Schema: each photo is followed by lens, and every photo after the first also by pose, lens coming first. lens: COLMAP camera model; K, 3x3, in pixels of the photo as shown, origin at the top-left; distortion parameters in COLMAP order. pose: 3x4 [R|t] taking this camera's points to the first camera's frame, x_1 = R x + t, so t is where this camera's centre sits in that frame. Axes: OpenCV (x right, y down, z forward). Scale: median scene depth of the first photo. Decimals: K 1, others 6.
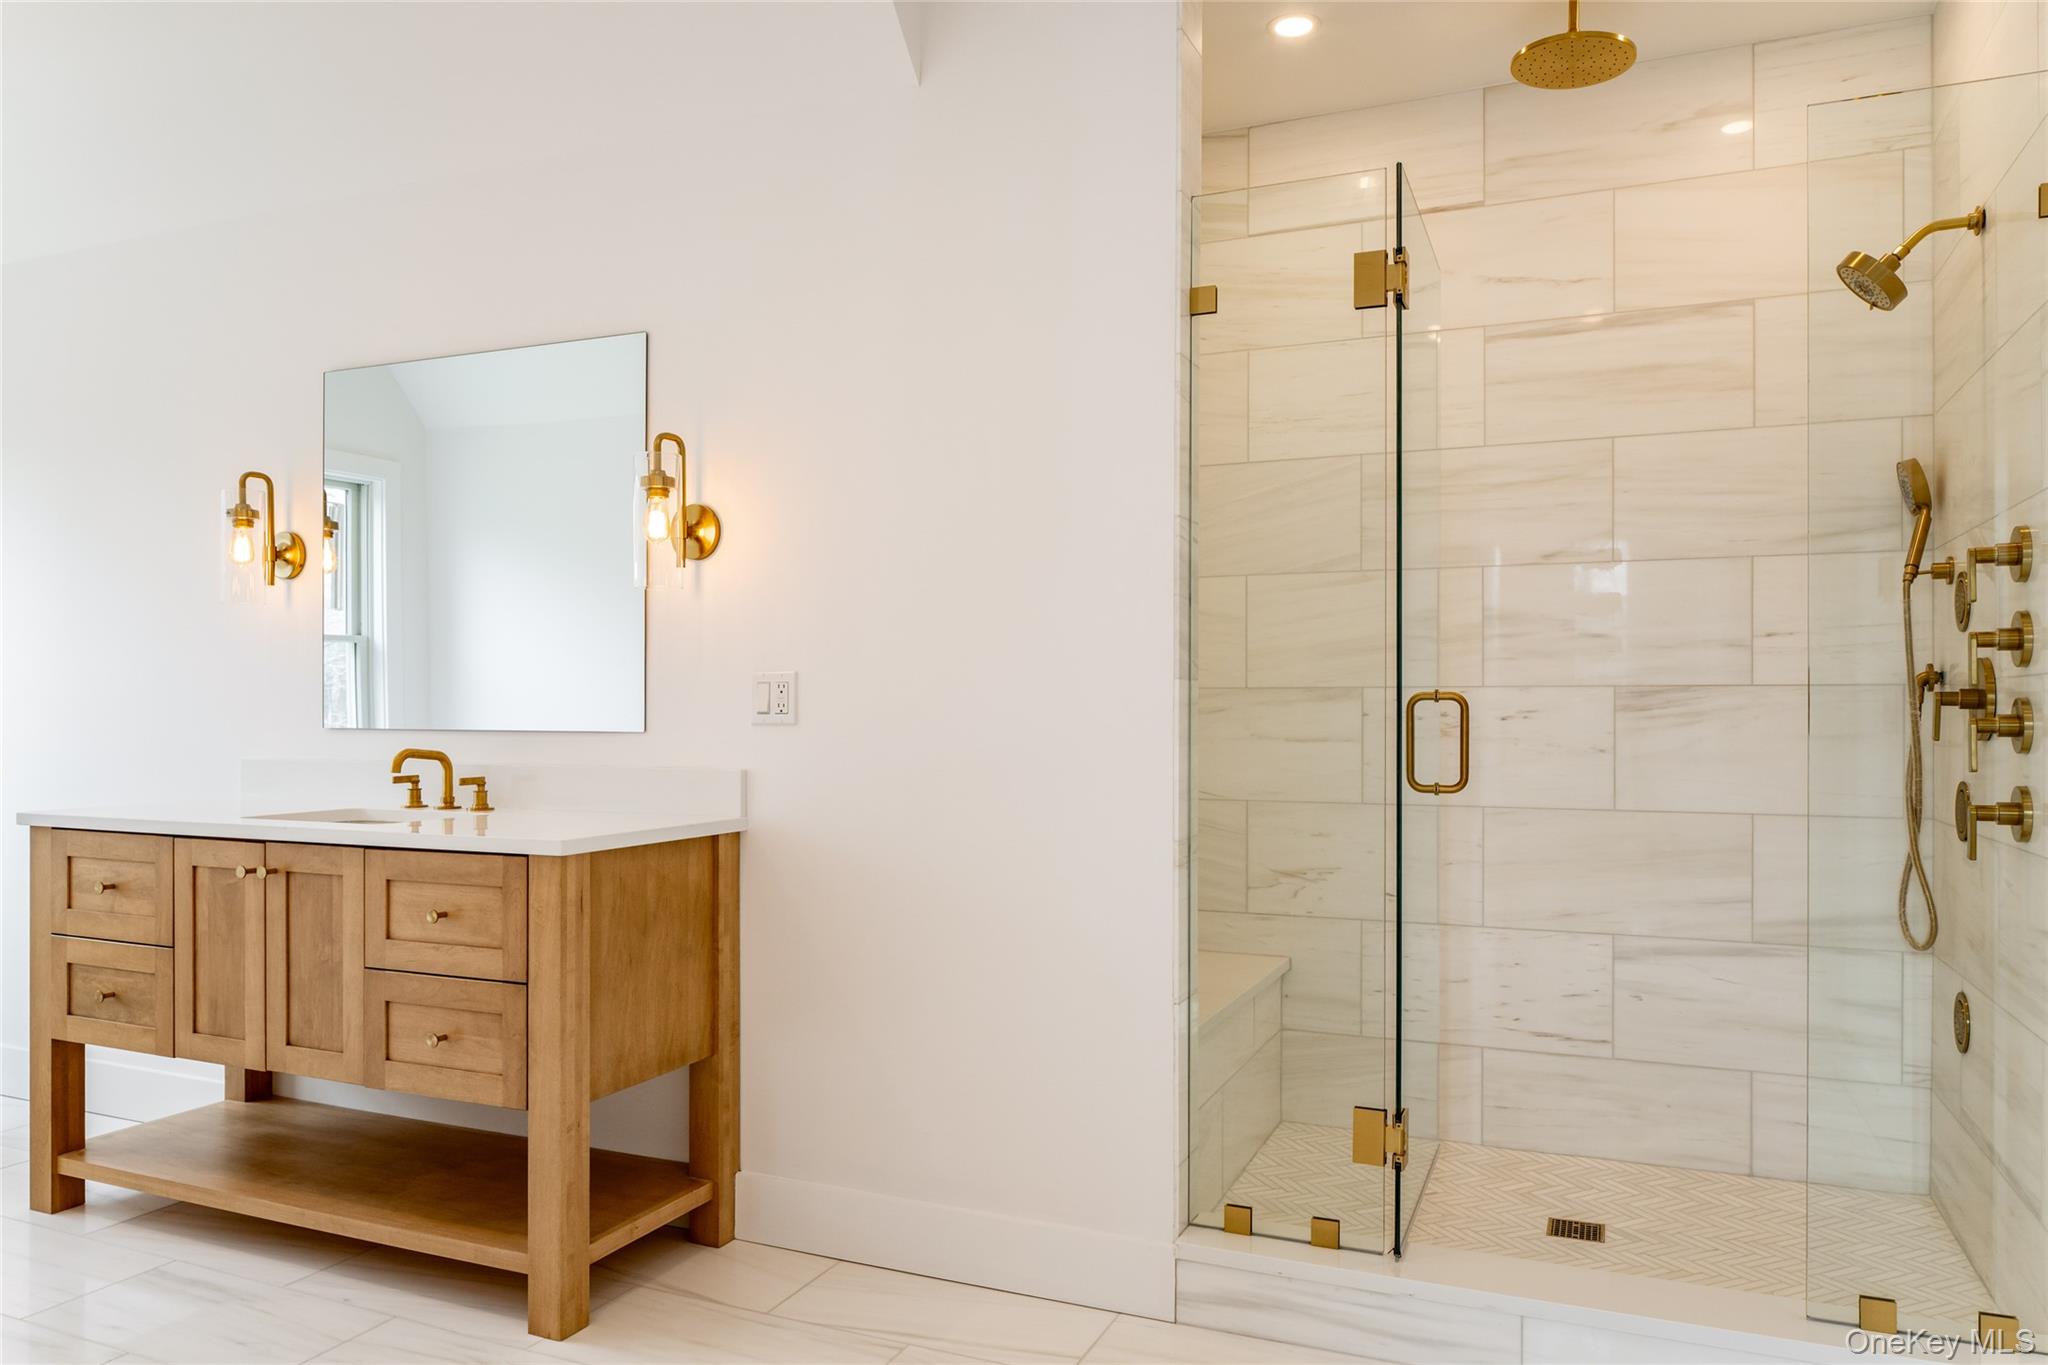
lens RADIAL K [[1387.3, 0, 1013.0], [0, 1387.3, 637.3], [0, 0, 1]] dist [-0.003656, -0.005701]
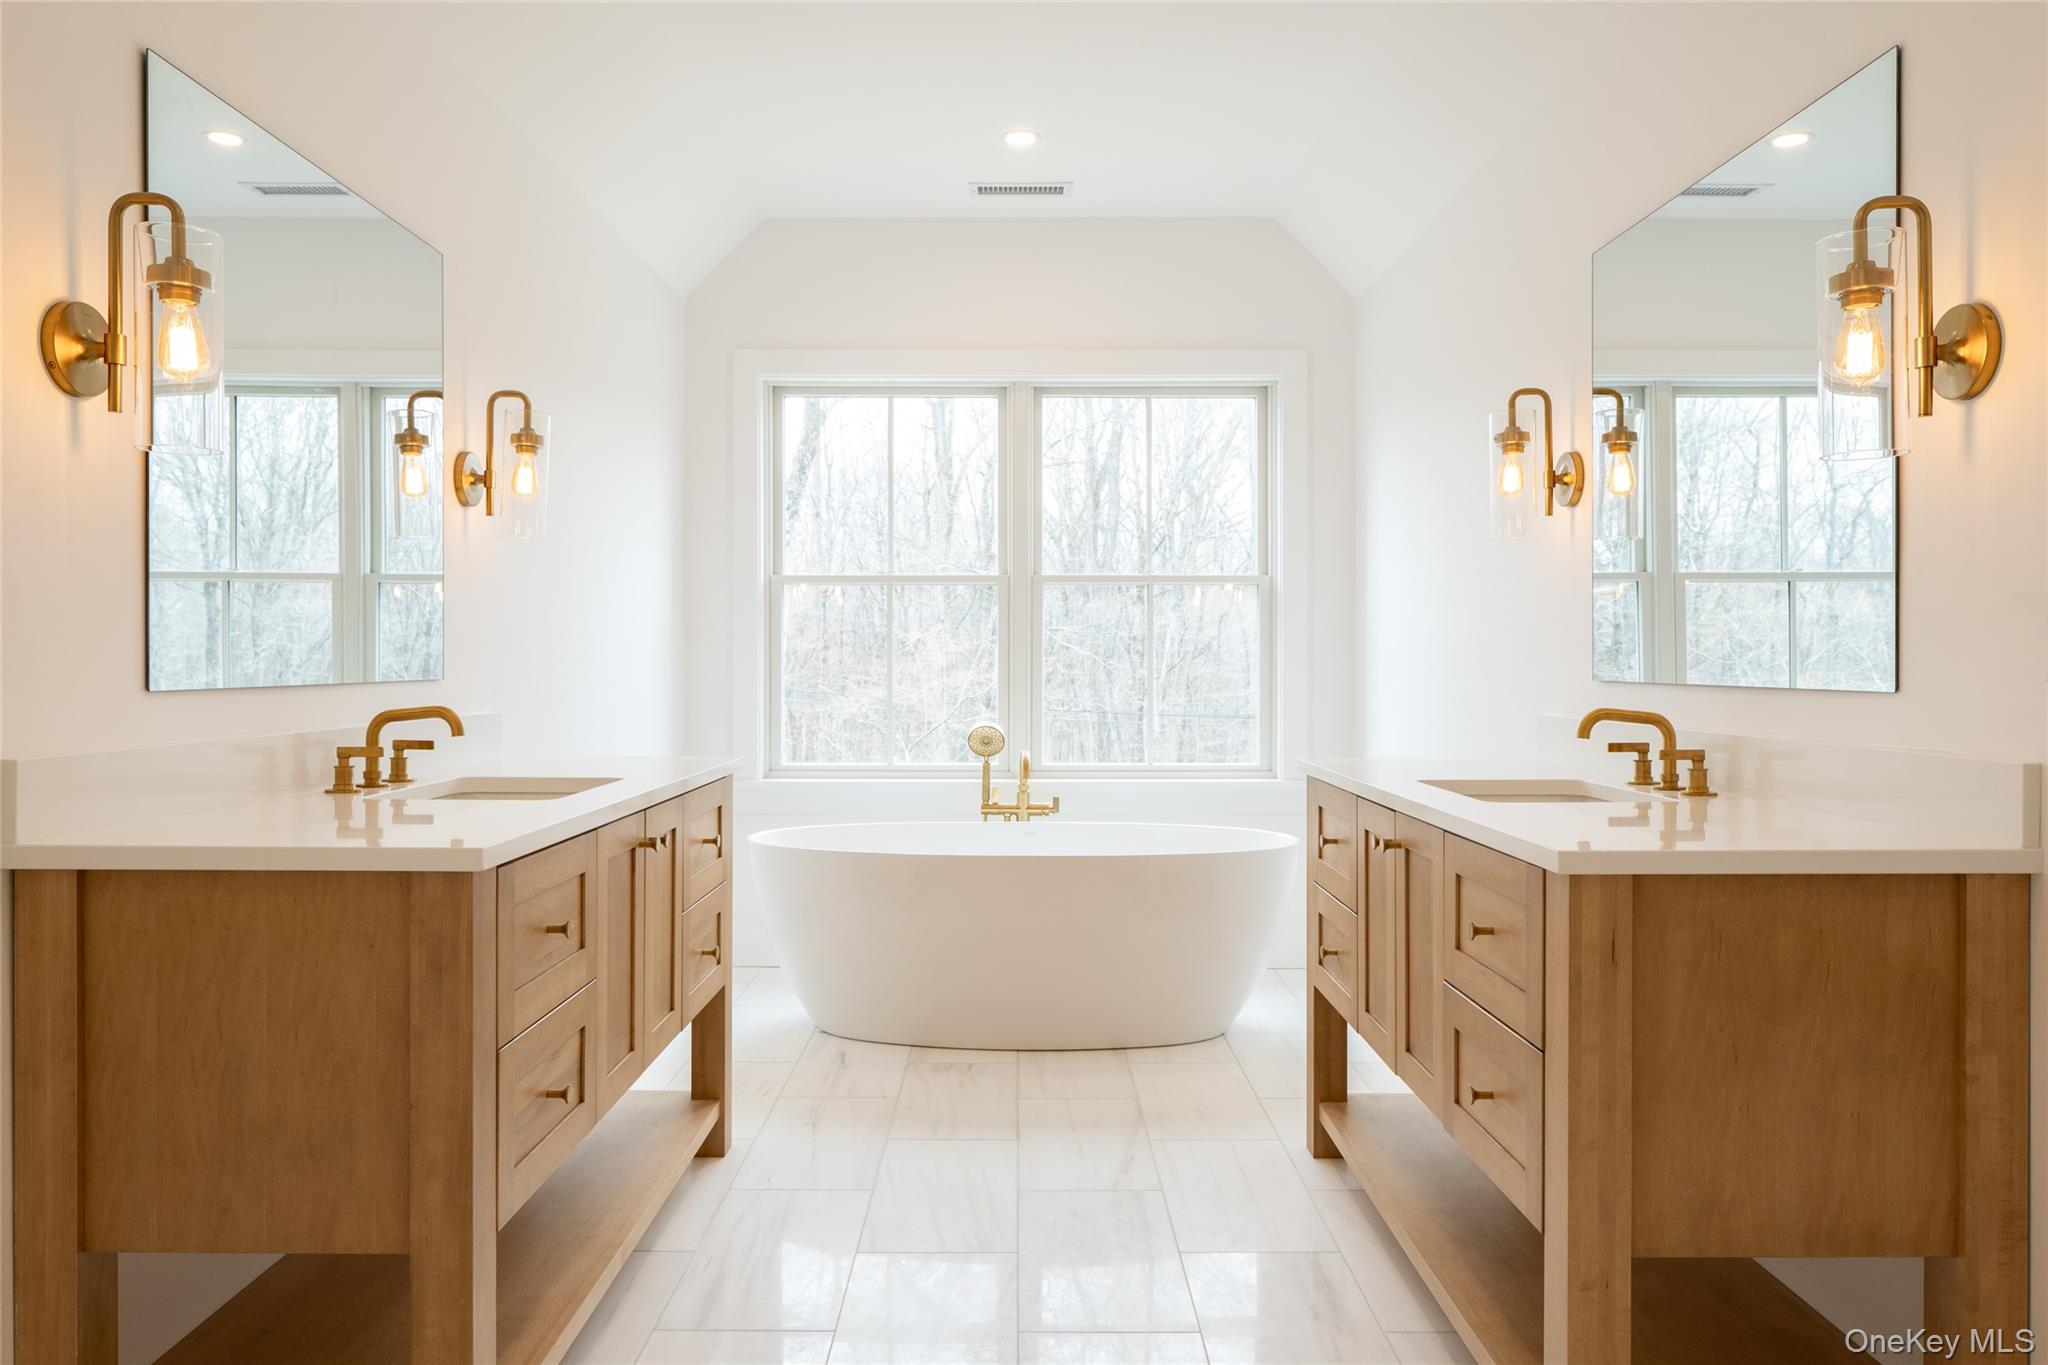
lens RADIAL K [[1387.3, 0, 1013.0], [0, 1387.3, 637.3], [0, 0, 1]] dist [-0.003656, -0.005701]
pose [[0.394662, -0.016912, -0.918671, 0.150957], [0.048132, 0.998838, 0.002290, 0.024034], [0.917565, -0.045121, 0.395017, 0.406570]]
